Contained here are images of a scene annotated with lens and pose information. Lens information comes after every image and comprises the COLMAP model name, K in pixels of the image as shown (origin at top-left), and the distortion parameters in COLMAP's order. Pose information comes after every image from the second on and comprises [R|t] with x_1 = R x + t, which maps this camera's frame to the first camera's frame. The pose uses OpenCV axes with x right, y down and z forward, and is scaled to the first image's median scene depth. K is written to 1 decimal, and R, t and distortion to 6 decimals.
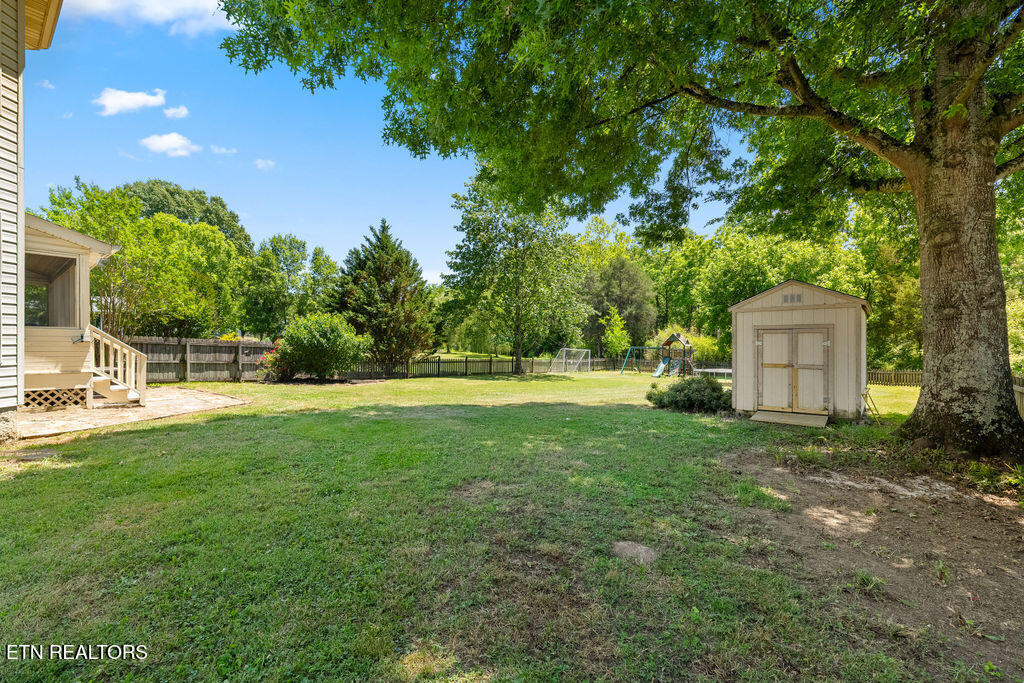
lens RADIAL K [[466.9, 0, 512.0], [0, 466.9, 341.5], [0, 0, 1]] dist [0.000432, 0.000079]
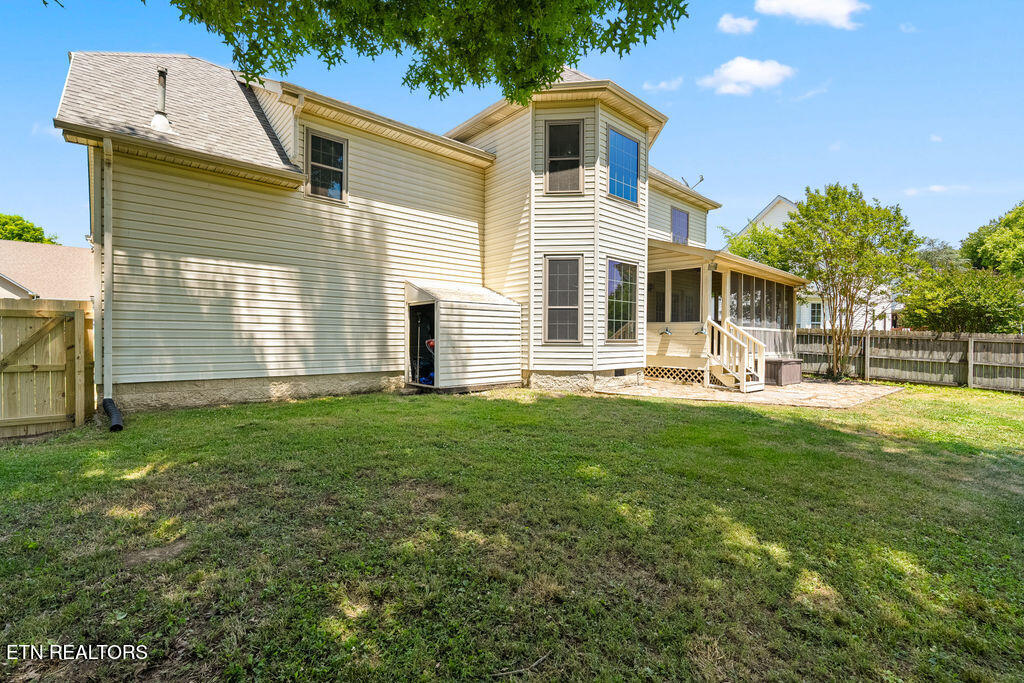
lens RADIAL K [[450.5, 0, 512.0], [0, 450.5, 341.5], [0, 0, 1]] dist [0.000075, 0.000020]
pose [[-0.135007, 0.004224, -0.990836, 0.332326], [-0.009491, 0.999940, 0.005556, 0.021482], [0.990799, 0.010154, -0.134959, 0.649158]]
